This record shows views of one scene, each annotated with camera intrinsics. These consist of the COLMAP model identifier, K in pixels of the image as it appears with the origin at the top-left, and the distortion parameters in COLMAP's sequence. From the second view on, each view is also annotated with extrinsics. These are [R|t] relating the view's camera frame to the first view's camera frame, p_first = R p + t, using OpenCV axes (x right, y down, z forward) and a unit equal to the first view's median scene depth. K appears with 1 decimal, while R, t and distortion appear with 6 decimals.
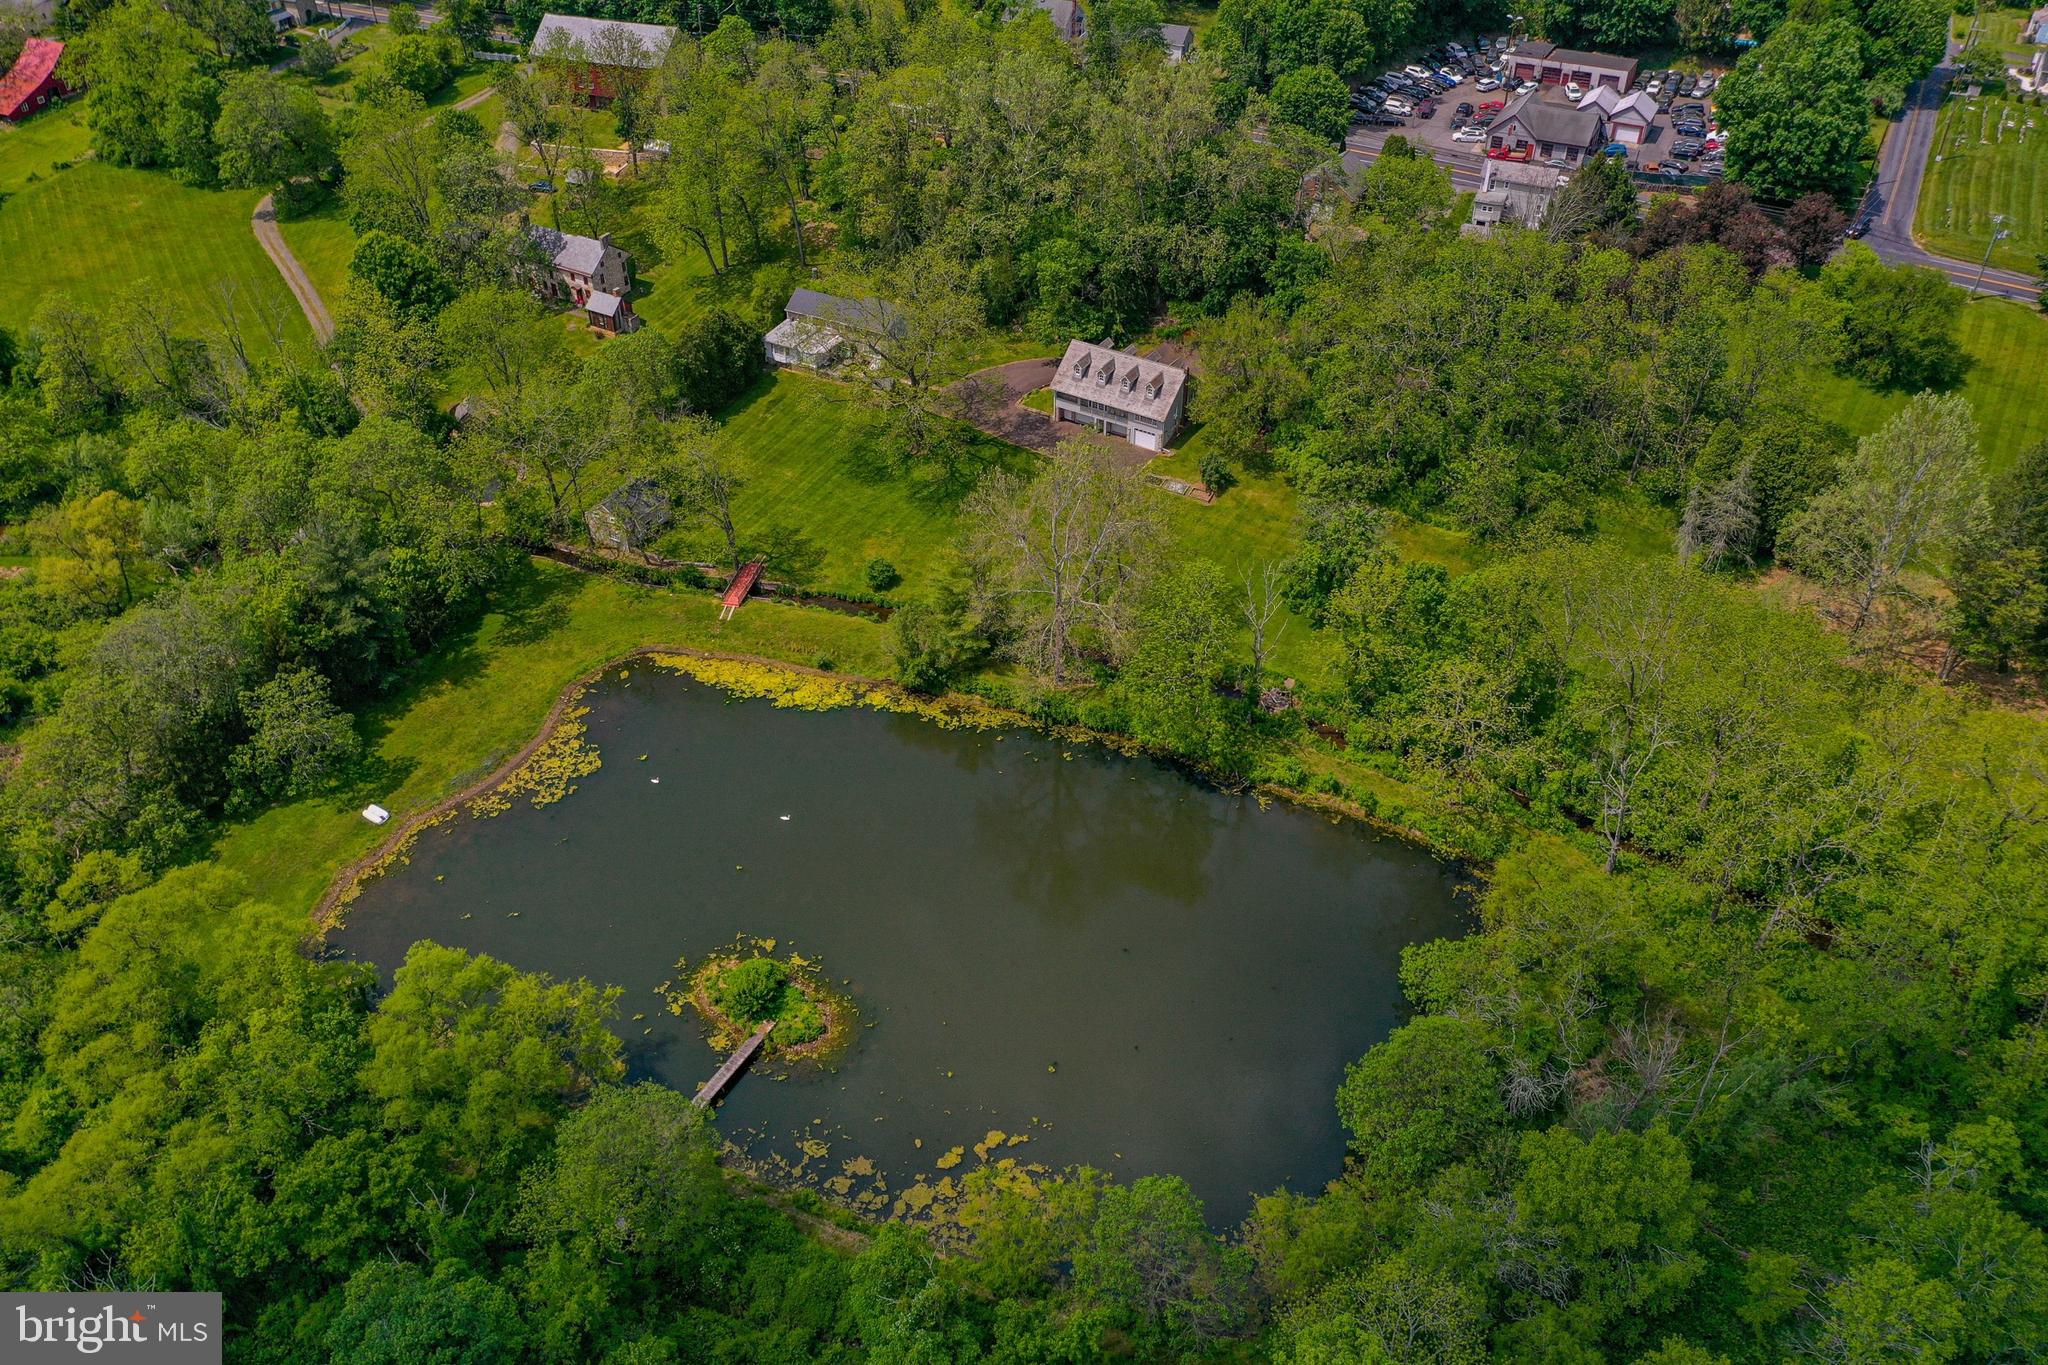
lens RADIAL K [[1622.0, 0, 1027.5], [0, 1622.0, 673.2], [0, 0, 1]] dist [0.001013, -0.007544]
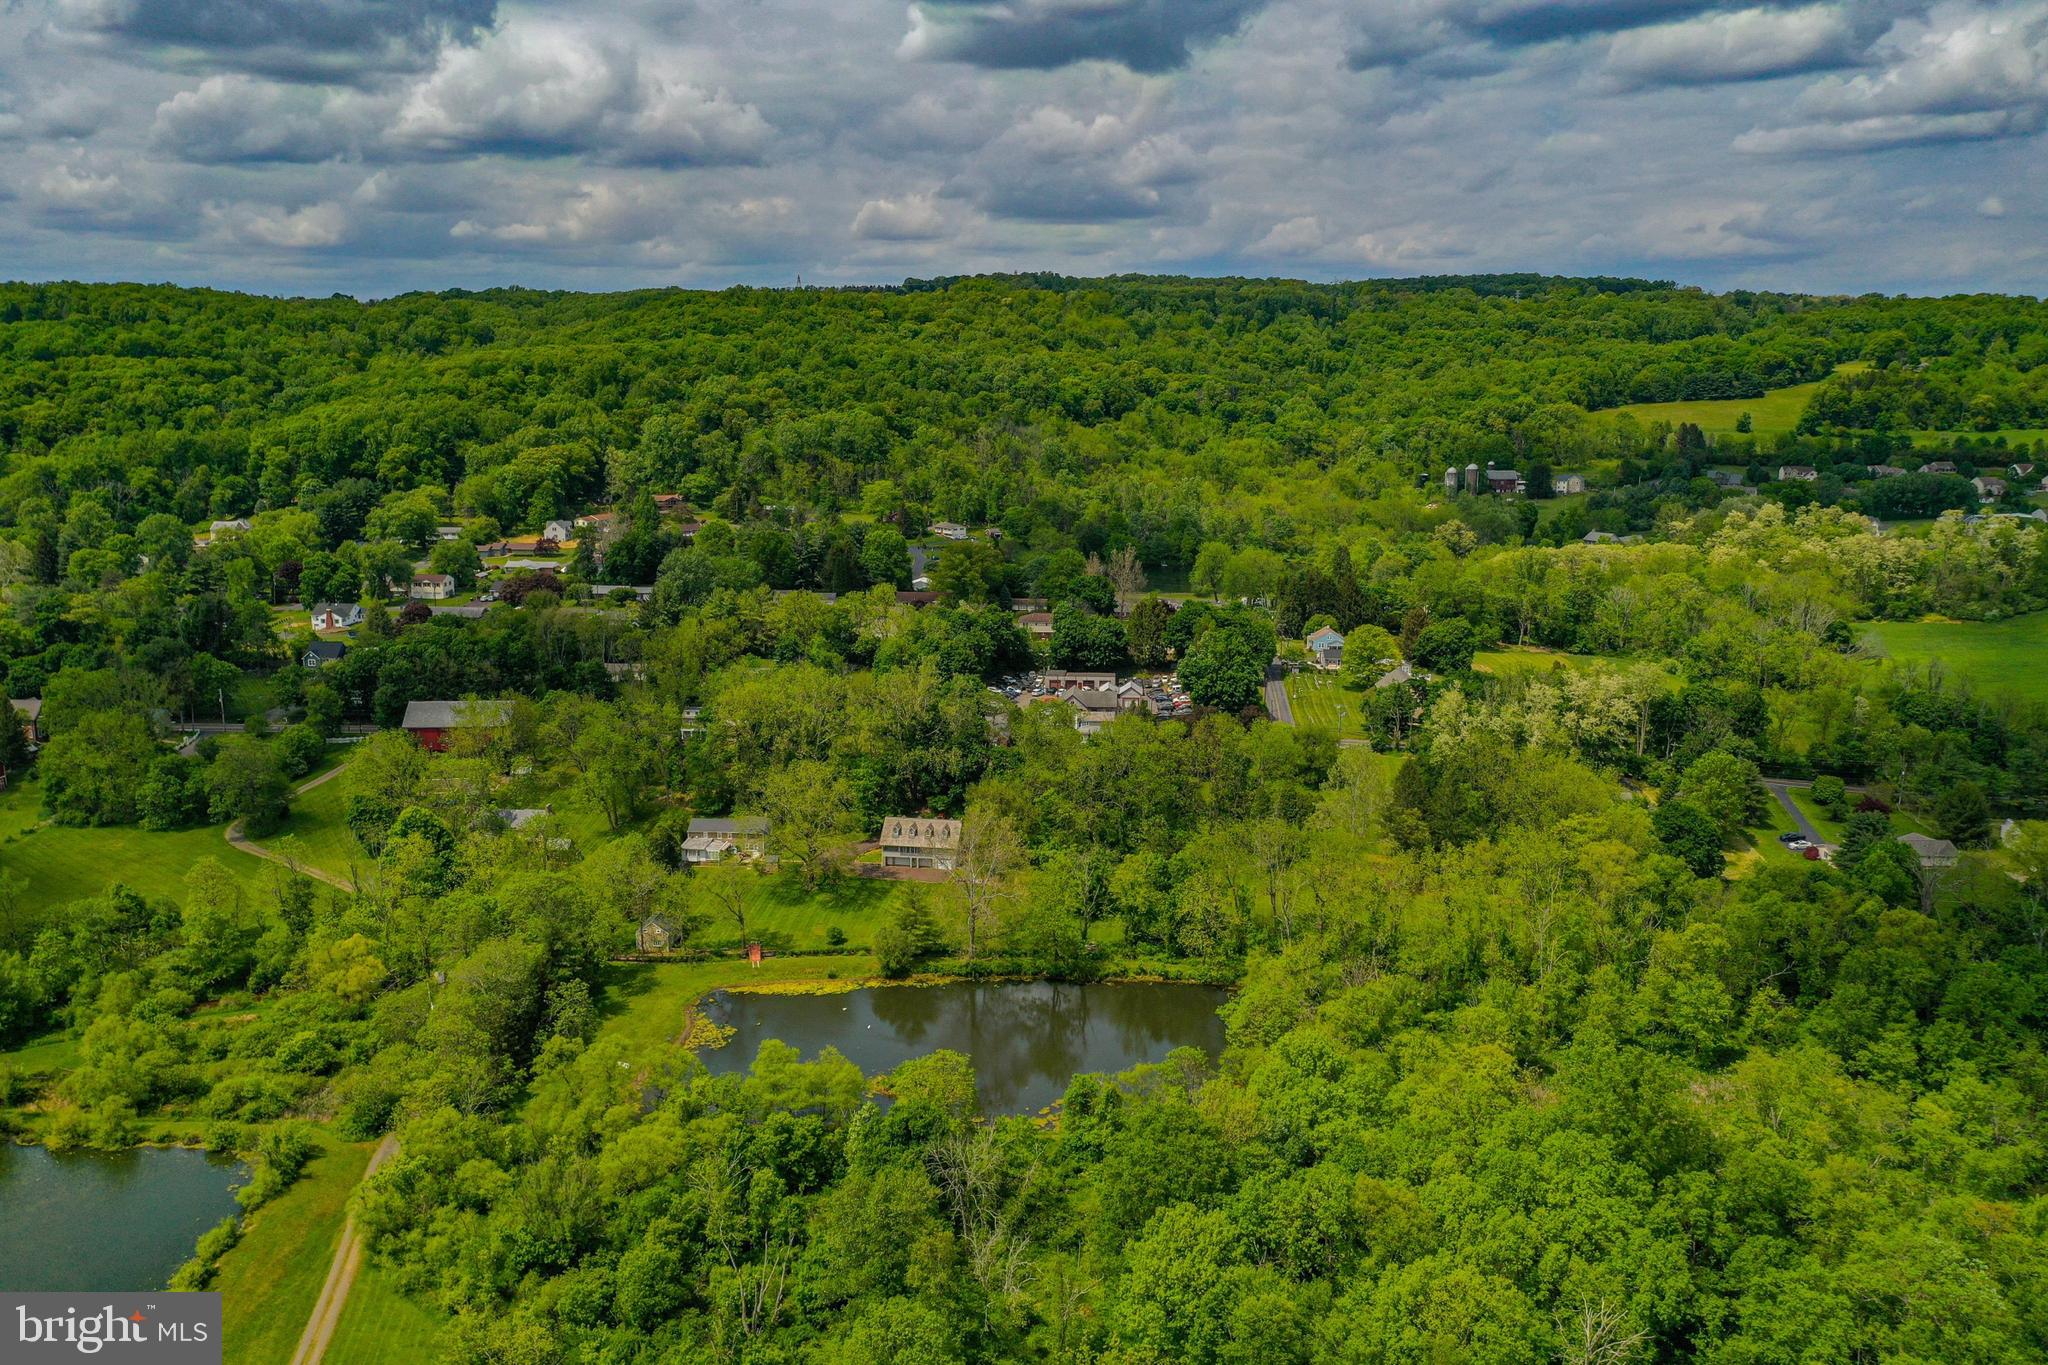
lens RADIAL K [[1585.4, 0, 1028.6], [0, 1585.4, 742.6], [0, 0, 1]] dist [-0.001565, 0.005851]
pose [[0.920768, -0.085543, 0.380617, -0.456564], [0.233062, 0.903031, -0.360857, 0.350337], [-0.312840, 0.420972, 0.851419, -0.464682]]
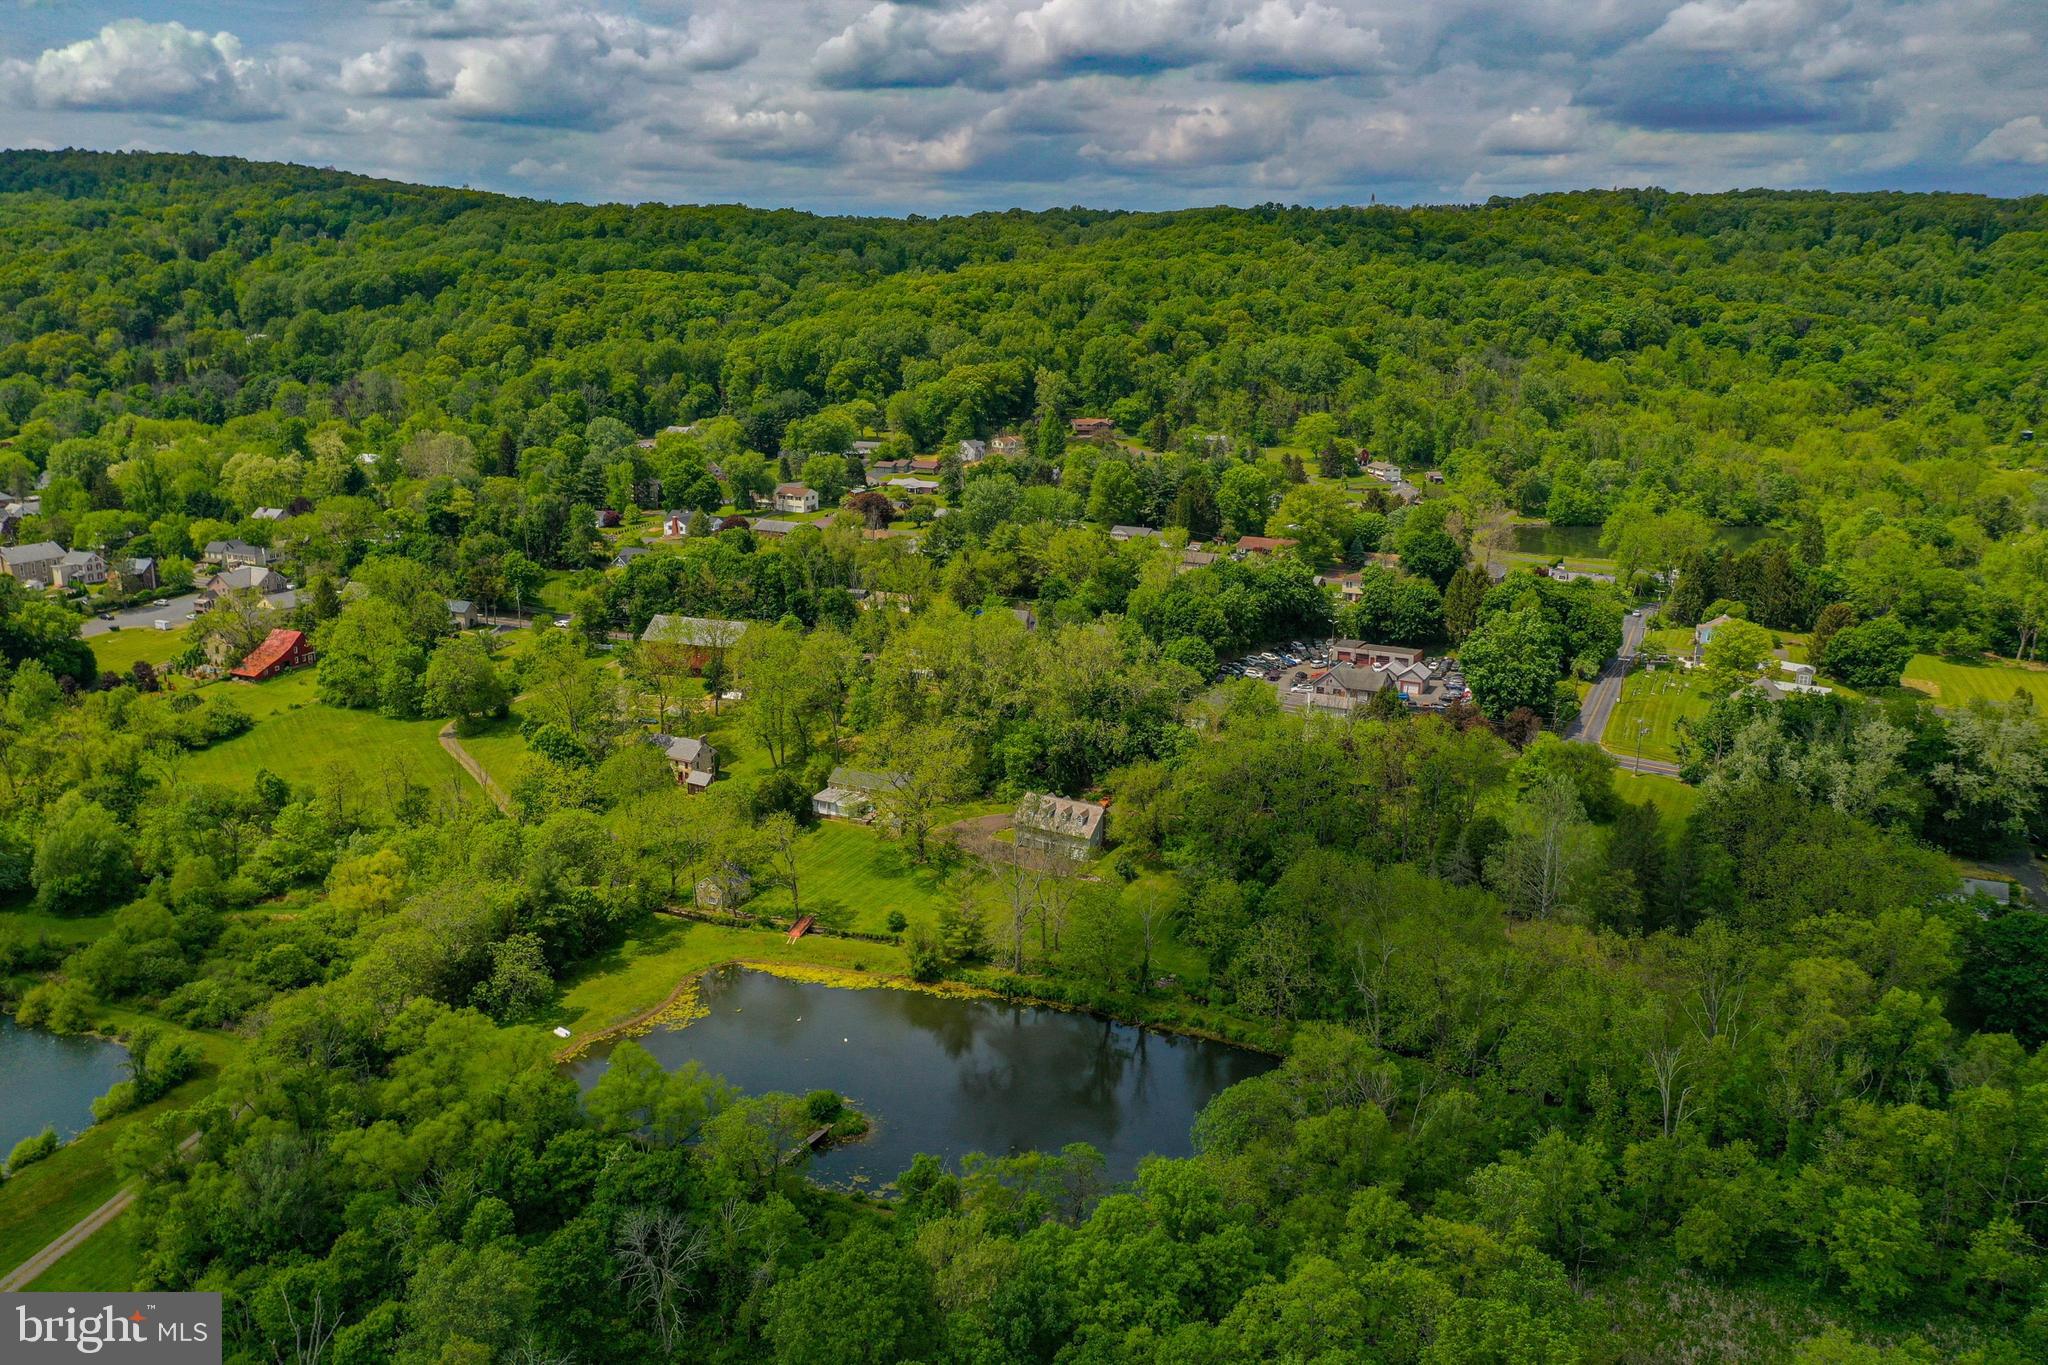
lens RADIAL K [[1622.0, 0, 1027.5], [0, 1622.0, 673.2], [0, 0, 1]] dist [0.001013, -0.007544]
pose [[0.999632, 0.011340, 0.024643, -0.009596], [-0.000399, 0.914482, -0.404626, 0.295204], [-0.027124, 0.404467, 0.914150, -0.391522]]
